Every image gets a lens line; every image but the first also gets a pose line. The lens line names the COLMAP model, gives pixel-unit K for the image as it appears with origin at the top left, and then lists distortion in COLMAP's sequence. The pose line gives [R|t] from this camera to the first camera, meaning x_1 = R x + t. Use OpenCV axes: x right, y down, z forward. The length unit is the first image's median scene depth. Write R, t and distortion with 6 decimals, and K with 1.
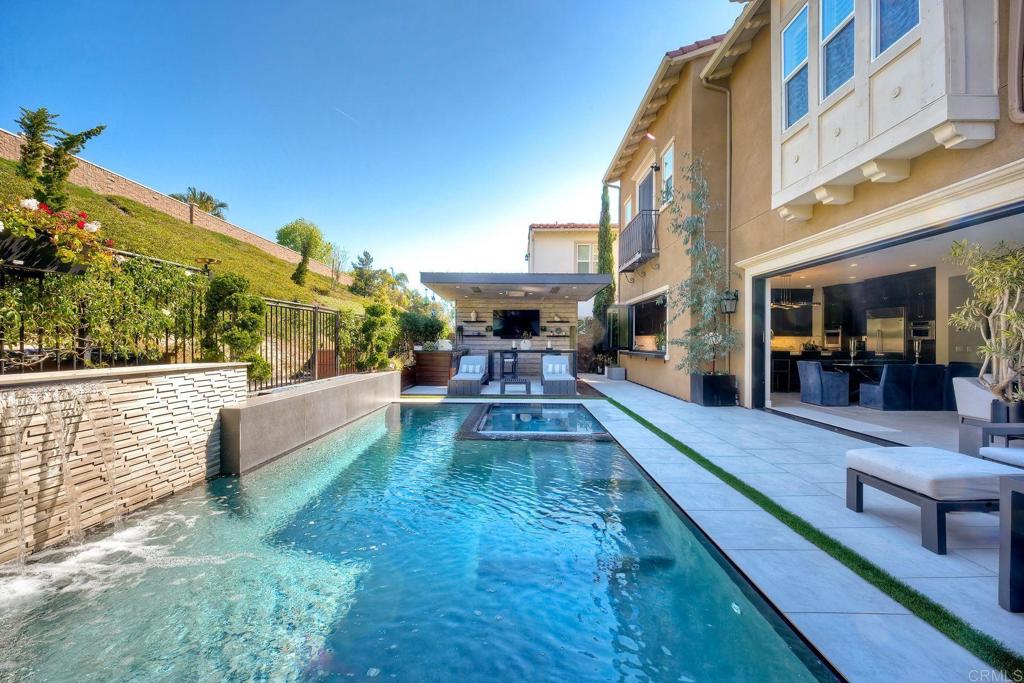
lens RADIAL K [[434.3, 0, 510.2], [0, 434.3, 342.9], [0, 0, 1]] dist [-0.008458, -0.000964]
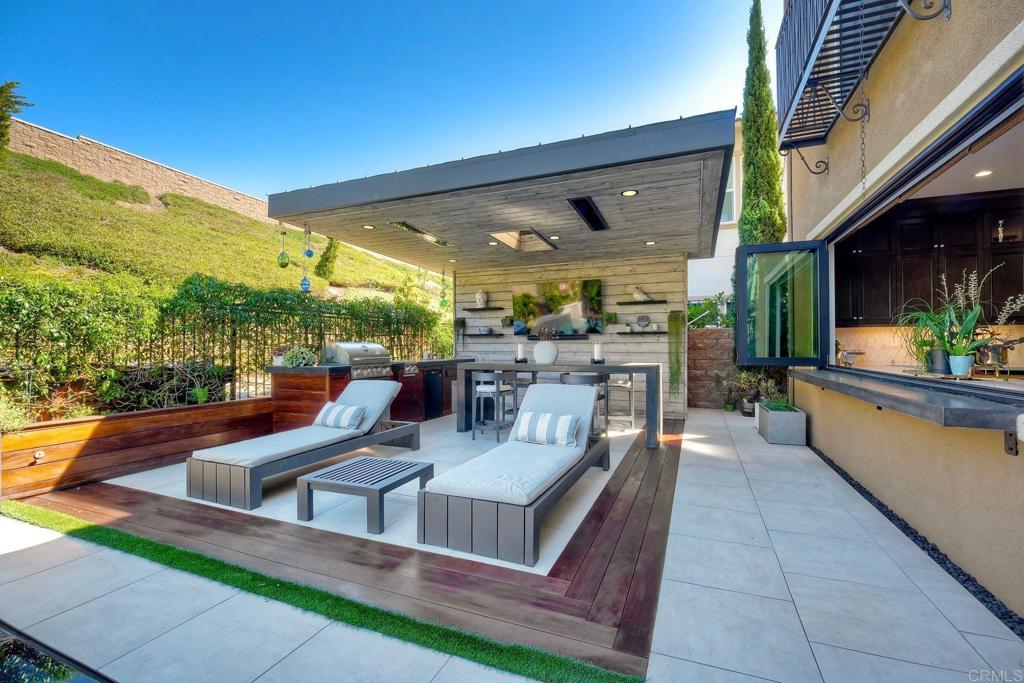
lens RADIAL K [[434.3, 0, 512.5], [0, 434.3, 341.5], [0, 0, 1]] dist [-0.008458, -0.000964]
pose [[0.936005, -0.012147, -0.351776, 0.143464], [0.008038, 0.999881, -0.013141, -0.001375], [0.351894, 0.009473, 0.935992, 0.507009]]
